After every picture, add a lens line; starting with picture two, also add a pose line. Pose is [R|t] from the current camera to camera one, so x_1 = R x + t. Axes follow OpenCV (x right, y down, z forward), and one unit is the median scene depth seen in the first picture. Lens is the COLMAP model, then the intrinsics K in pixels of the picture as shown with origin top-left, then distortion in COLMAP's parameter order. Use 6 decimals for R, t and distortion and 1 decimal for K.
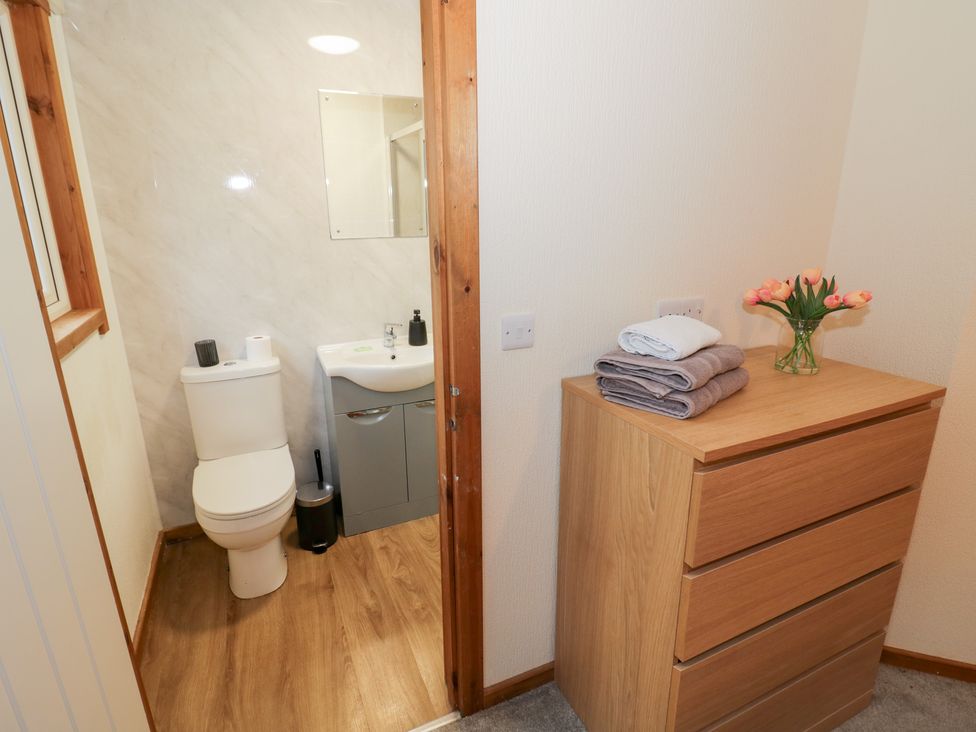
lens RADIAL K [[518.6, 0, 487.8], [0, 518.6, 355.8], [0, 0, 1]] dist [0.002948, -0.015267]
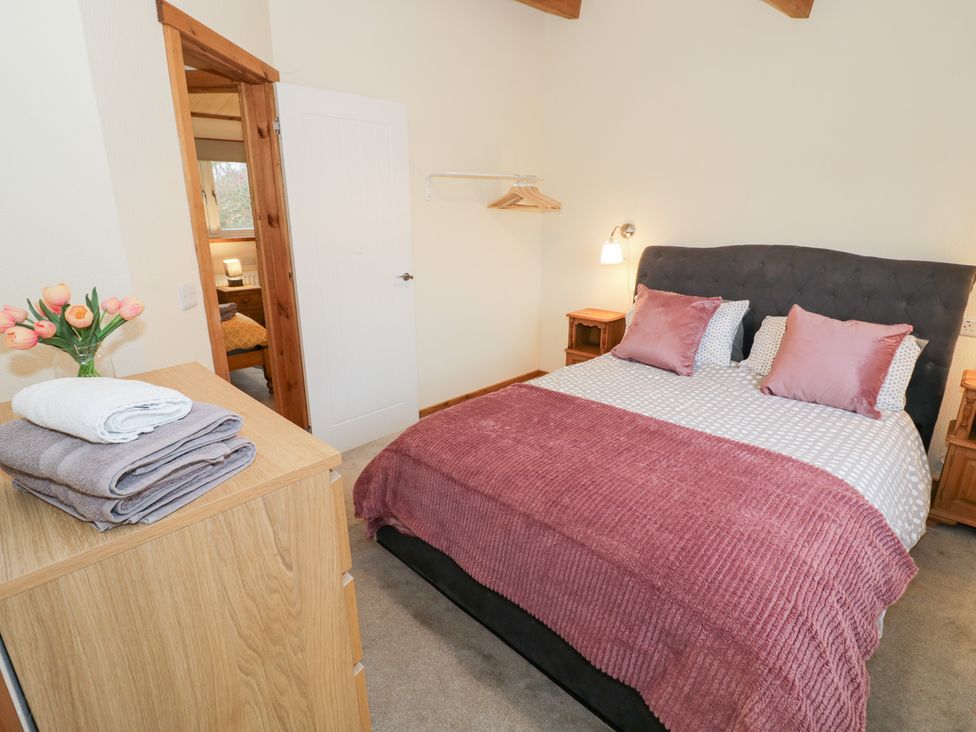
lens RADIAL K [[518.6, 0, 487.8], [0, 518.6, 355.8], [0, 0, 1]] dist [0.002948, -0.015267]
pose [[-0.367323, -0.238505, 0.898993, -0.666941], [0.274728, 0.895613, 0.349860, -0.312172], [-0.888594, 0.375490, -0.263455, 1.145289]]
